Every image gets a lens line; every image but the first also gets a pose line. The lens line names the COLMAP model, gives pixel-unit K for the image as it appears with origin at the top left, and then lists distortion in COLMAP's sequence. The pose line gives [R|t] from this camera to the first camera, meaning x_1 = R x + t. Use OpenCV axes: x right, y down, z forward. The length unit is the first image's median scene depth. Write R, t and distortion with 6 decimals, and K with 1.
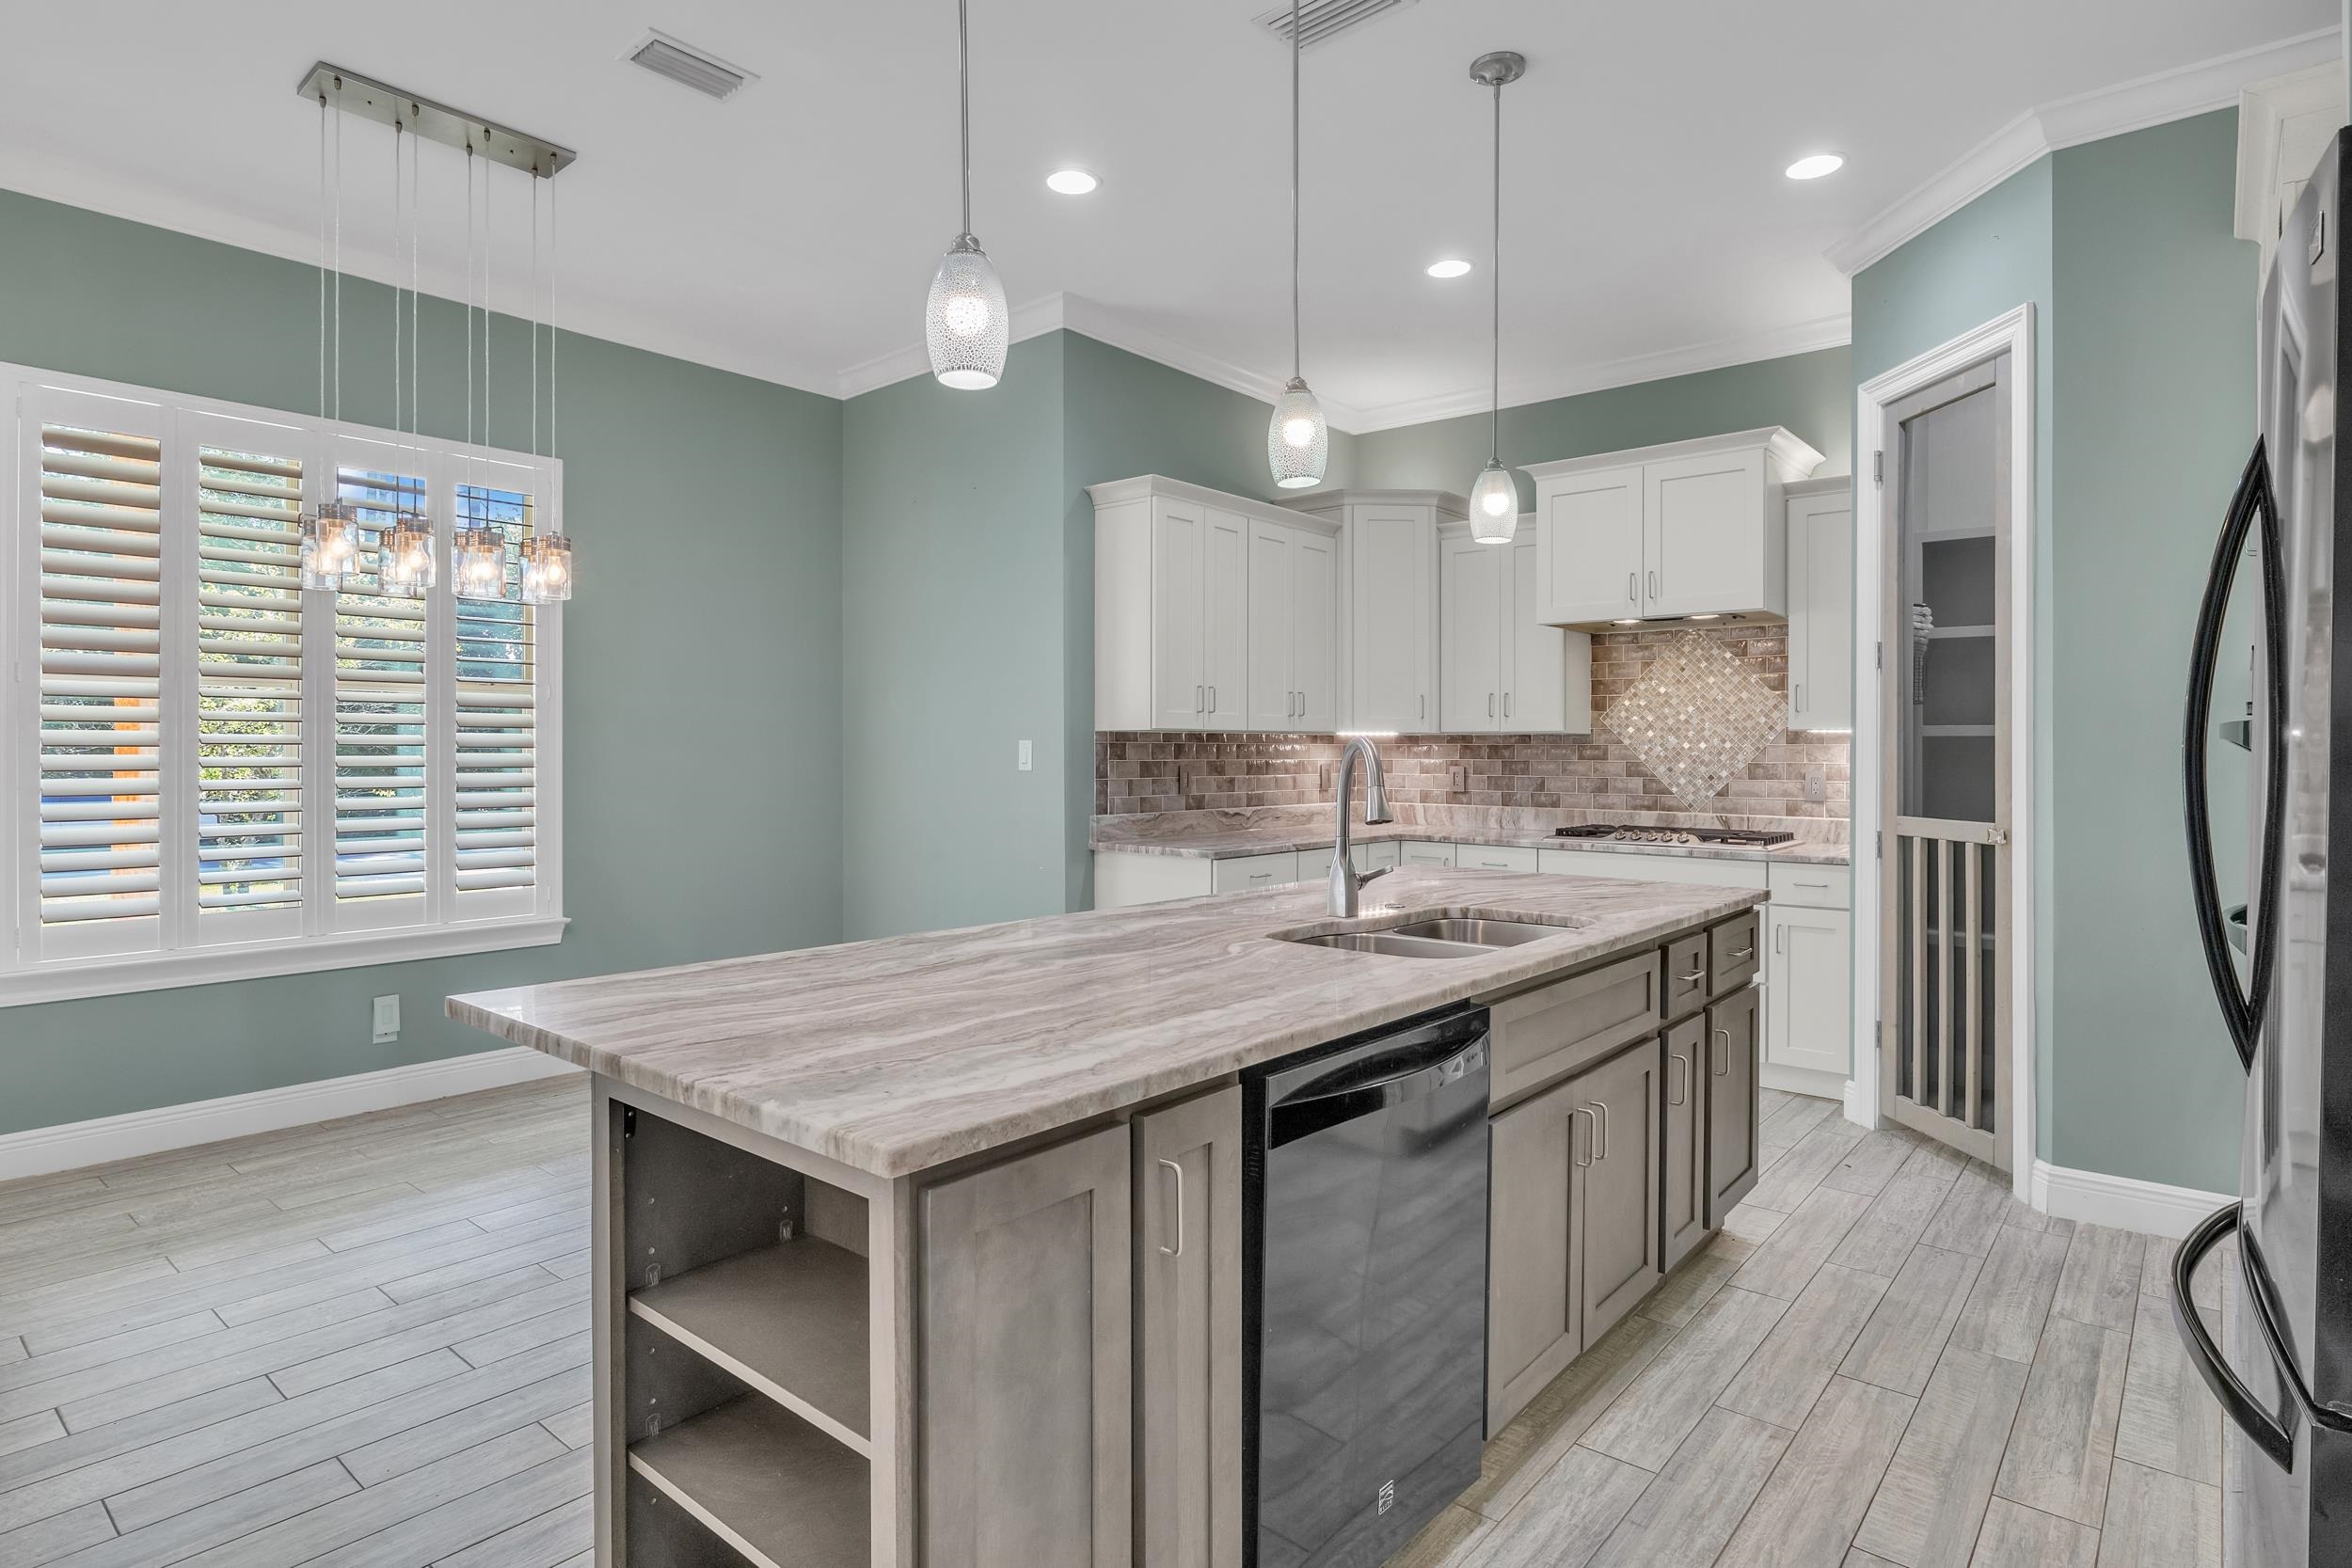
lens RADIAL K [[1238.0, 0, 1178.0], [0, 1238.0, 757.0], [0, 0, 1]] dist [-0.001298, 0.000676]
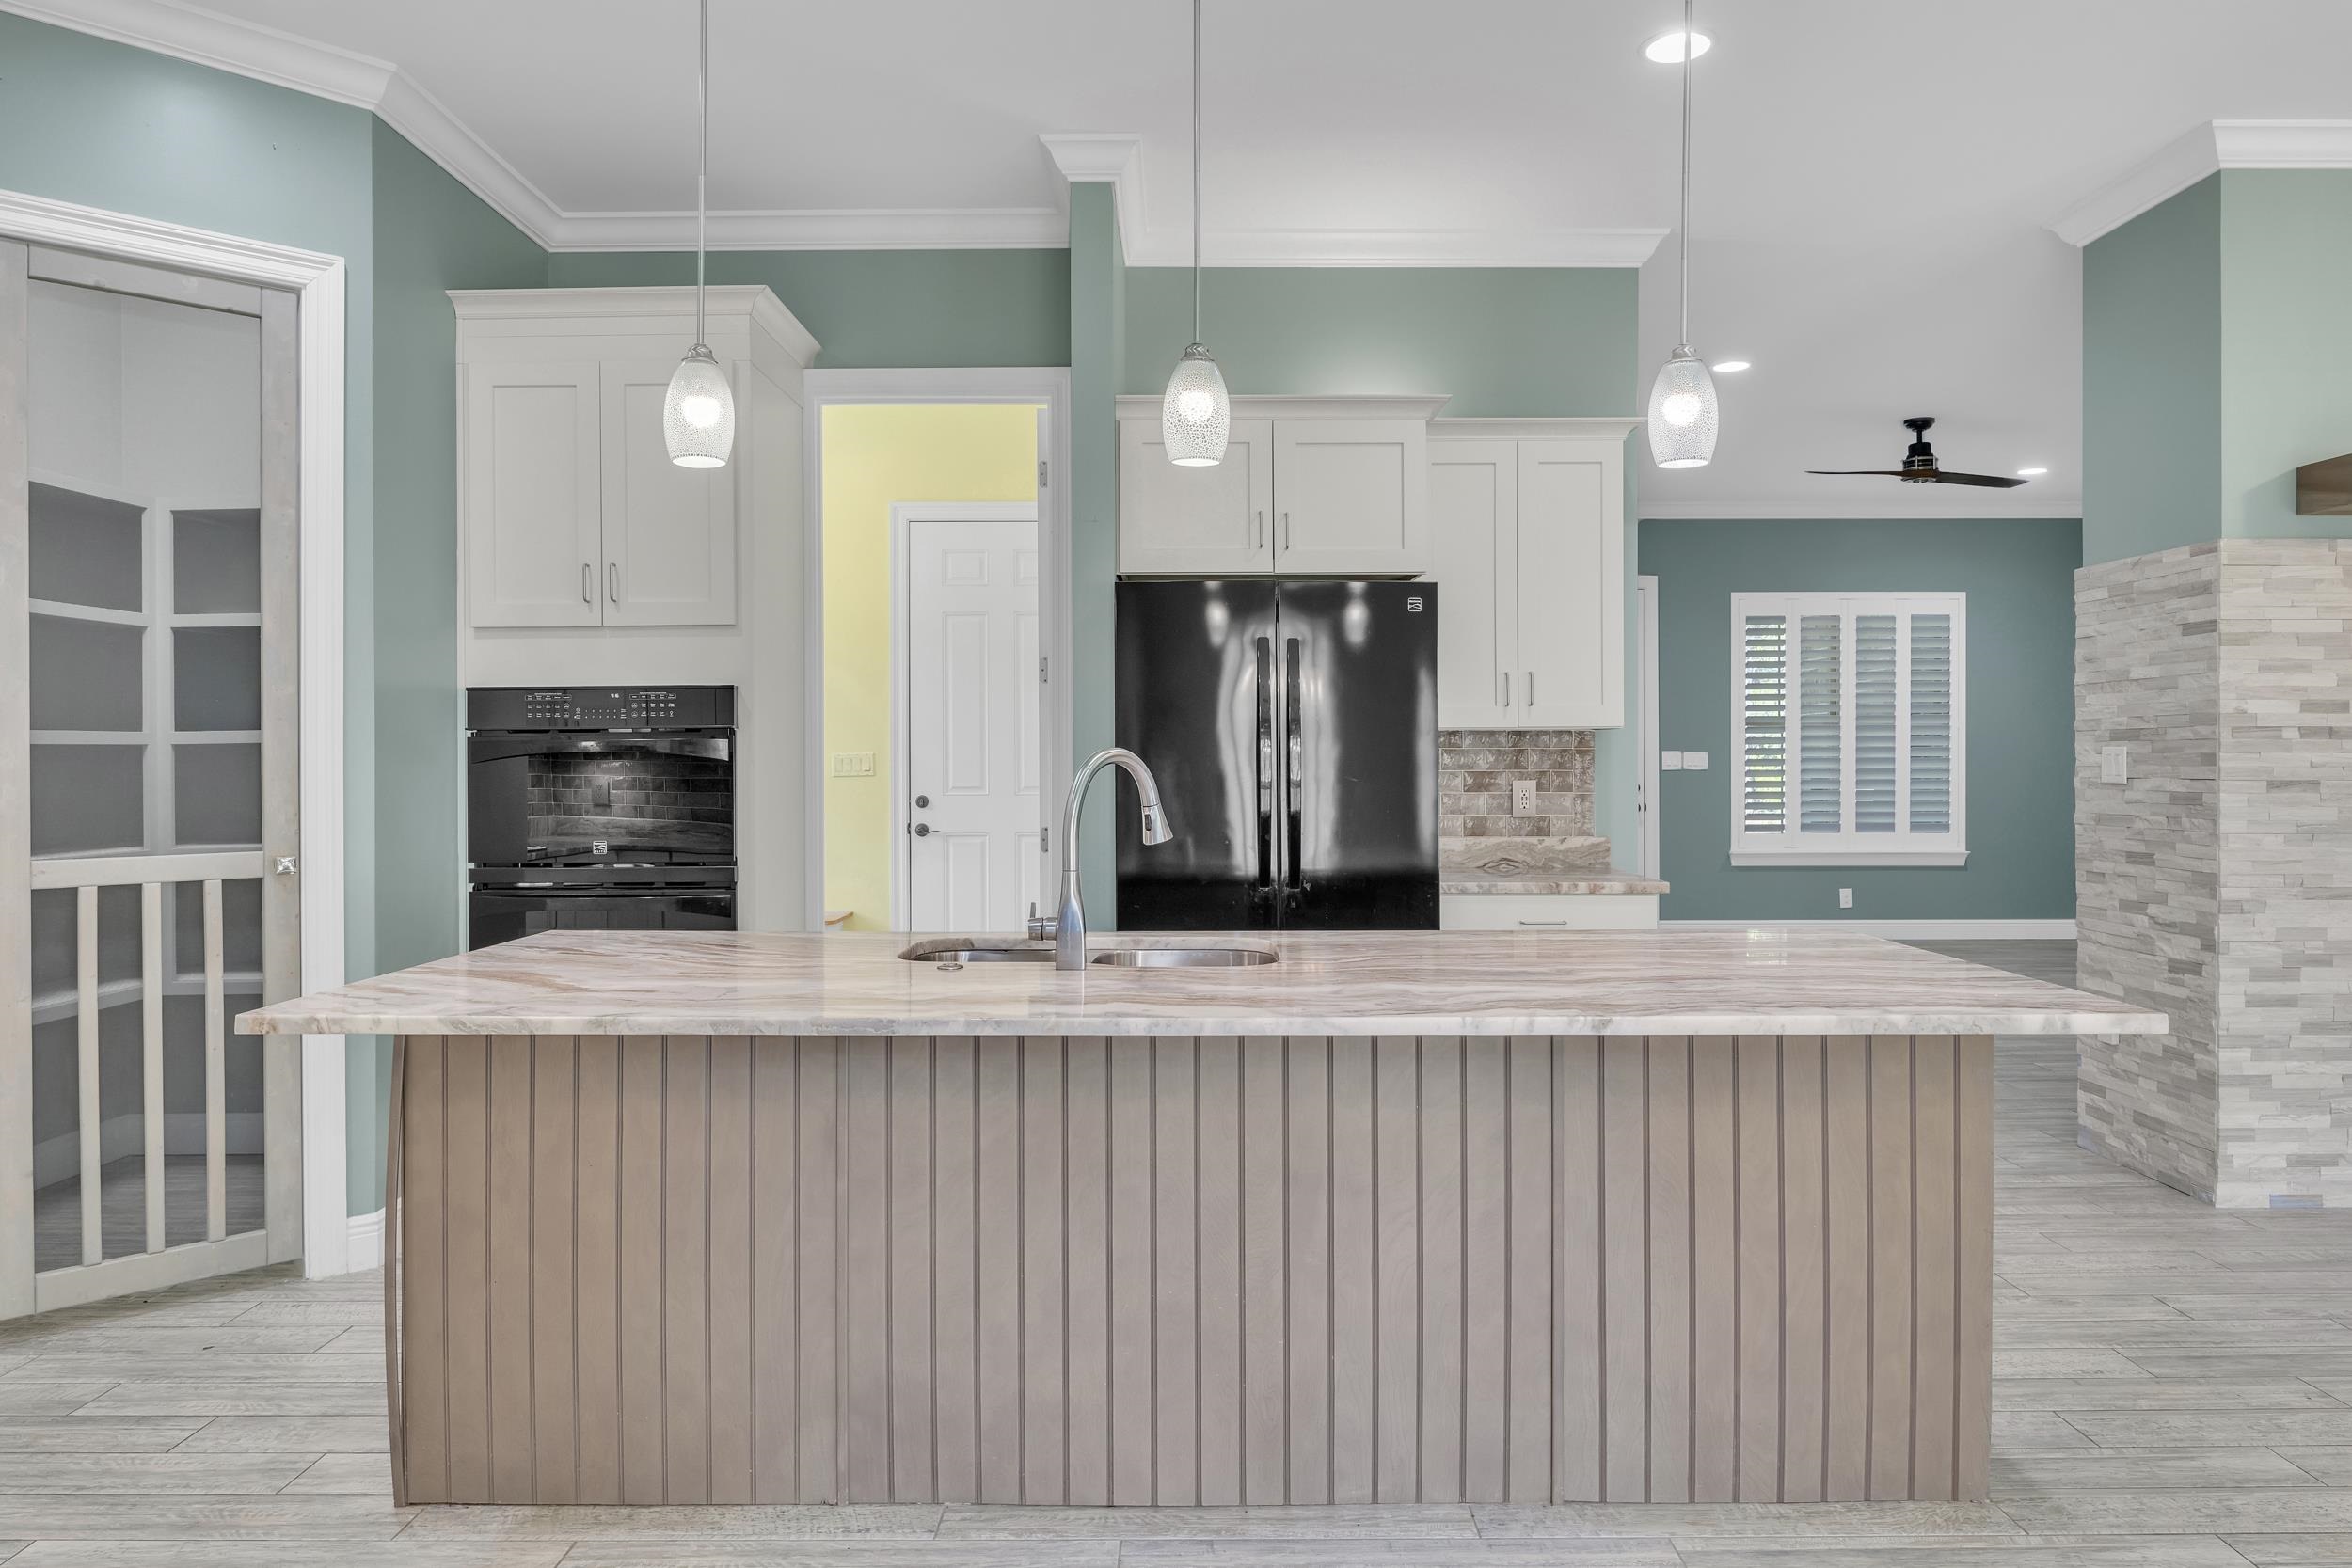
lens RADIAL K [[1463.3, 0, 1178.5], [0, 1463.3, 760.7], [0, 0, 1]] dist [-0.004288, 0.001648]
pose [[-0.641621, -0.003572, 0.767014, -0.338069], [0.004171, 0.999958, 0.008147, -0.008333], [-0.767011, 0.008427, -0.641579, 0.817458]]
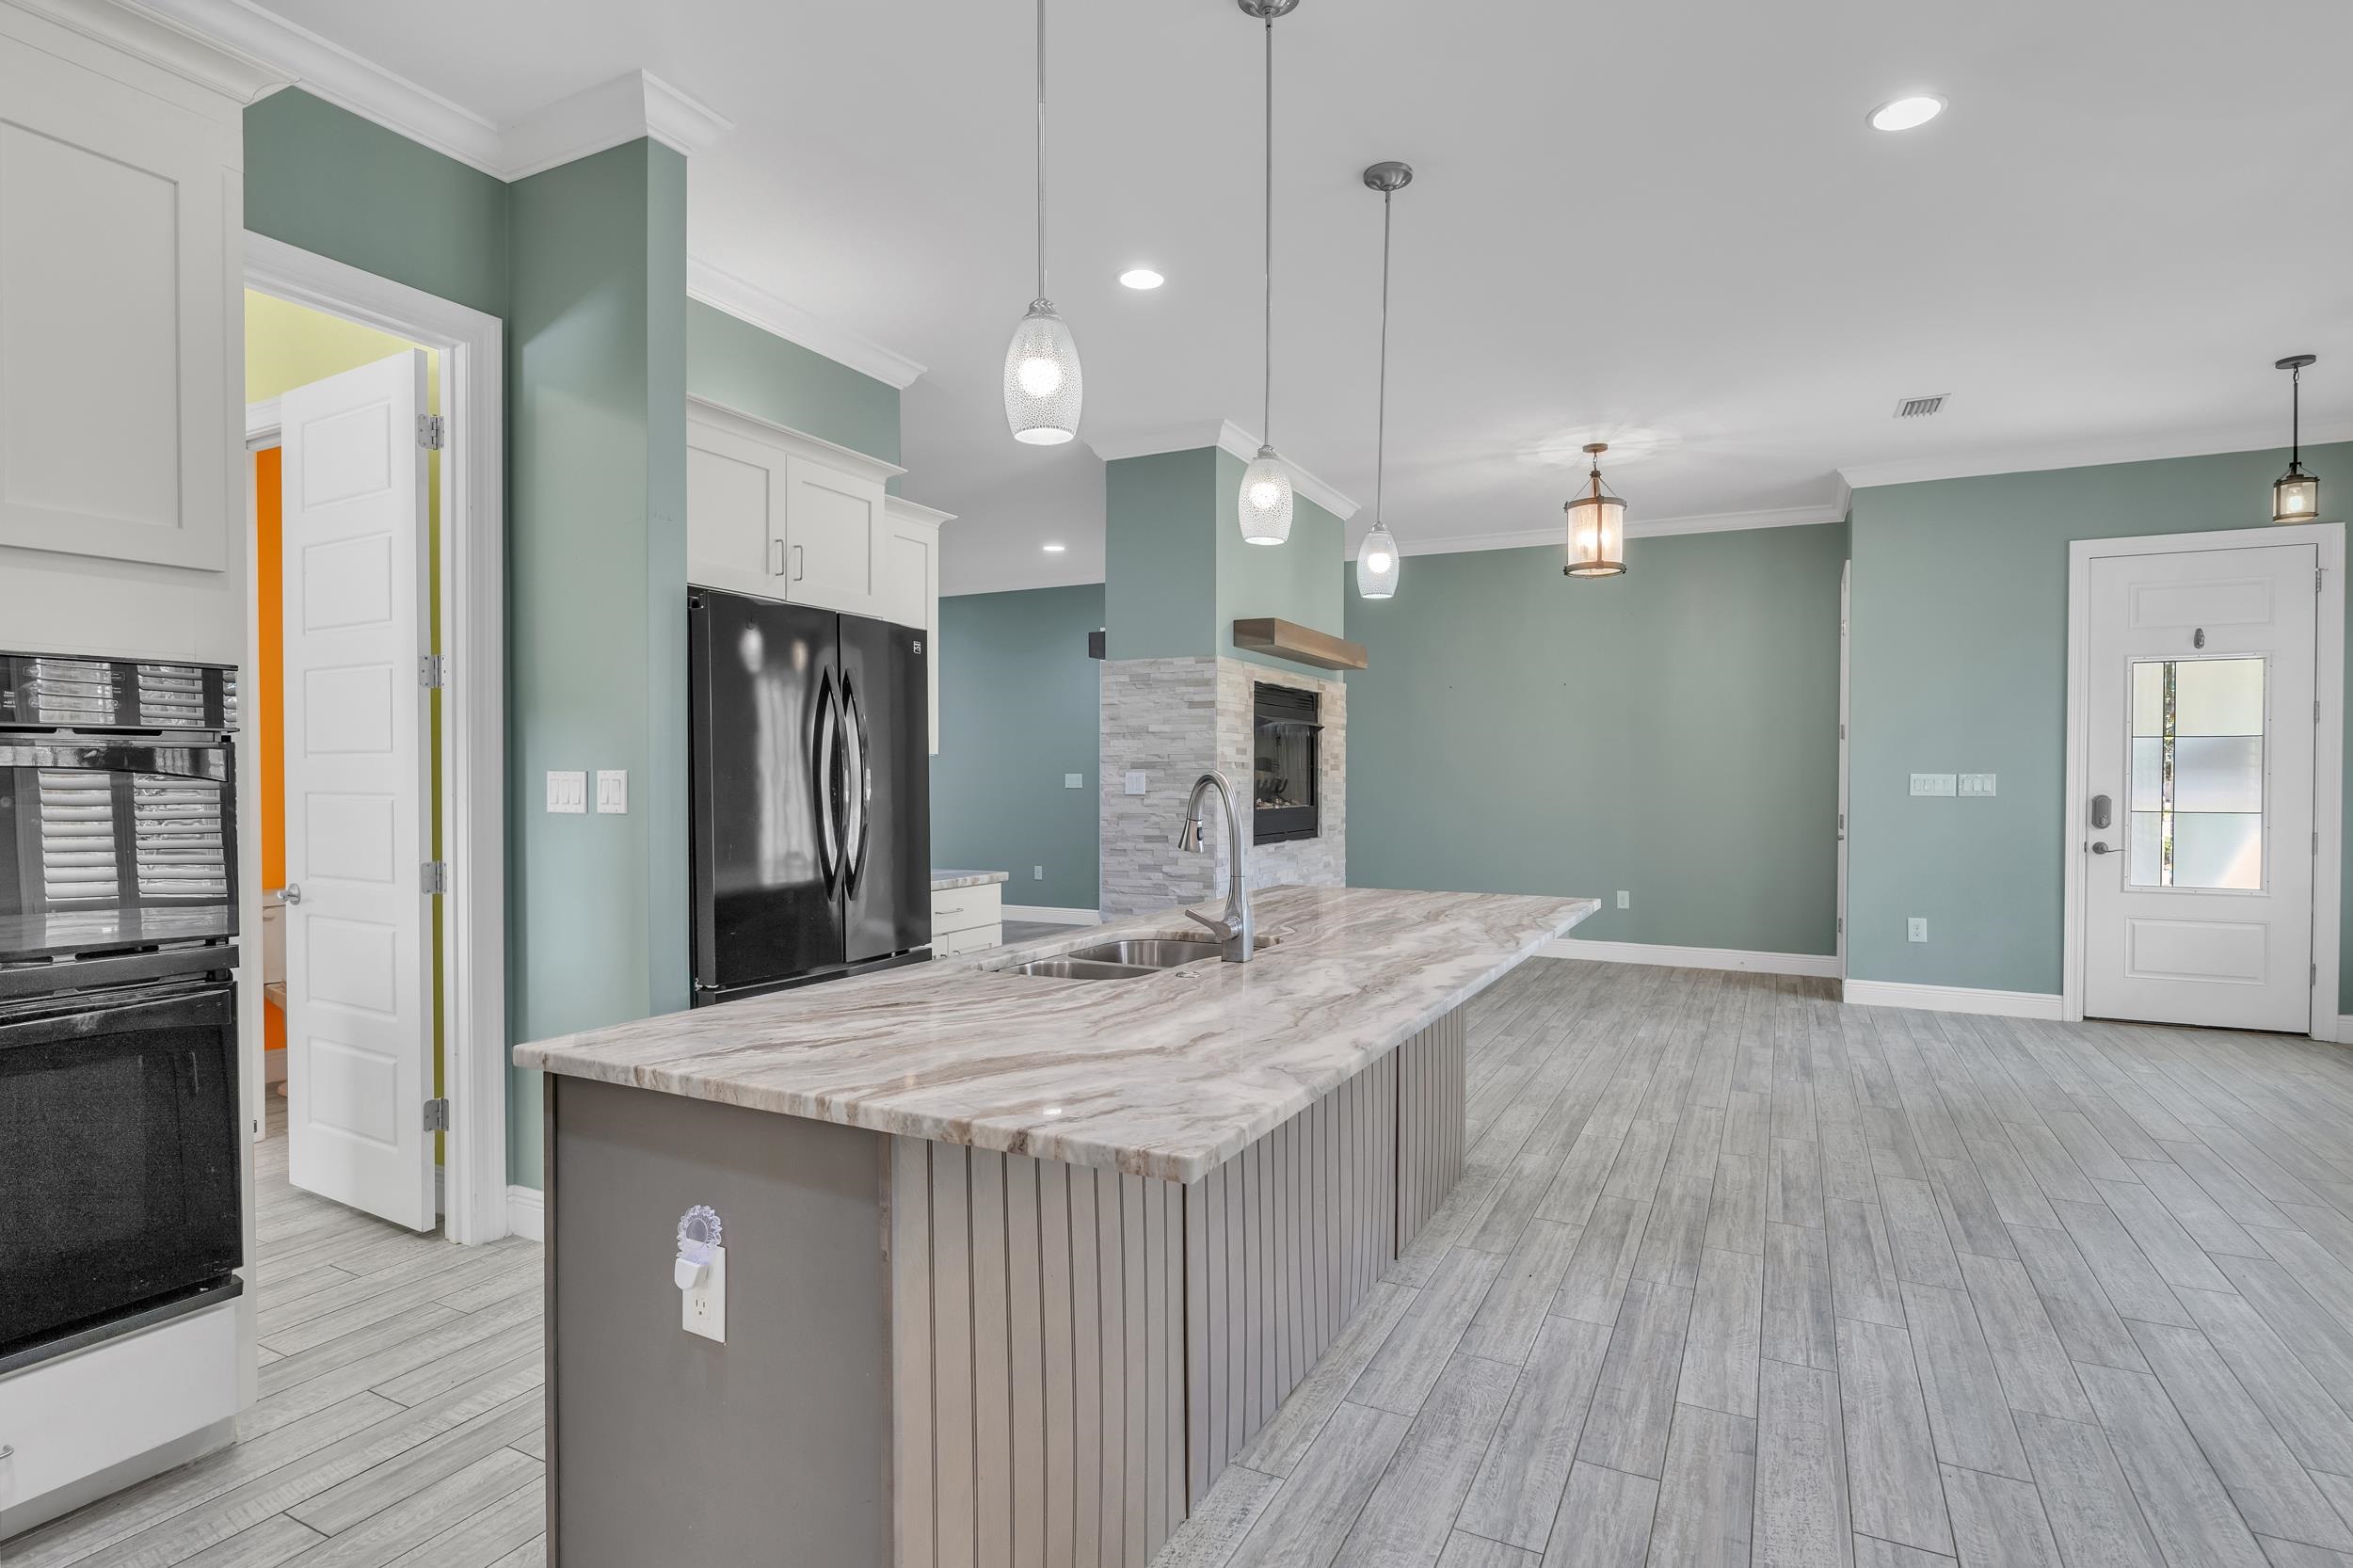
lens RADIAL K [[1184.9, 0, 1176.6], [0, 1184.9, 789.8], [0, 0, 1]] dist [0.000432, -0.000937]
pose [[-0.974500, -0.000903, -0.224384, 0.199526], [-0.004113, 0.999896, 0.013839, -0.006350], [0.224348, 0.014409, -0.974403, 0.977290]]
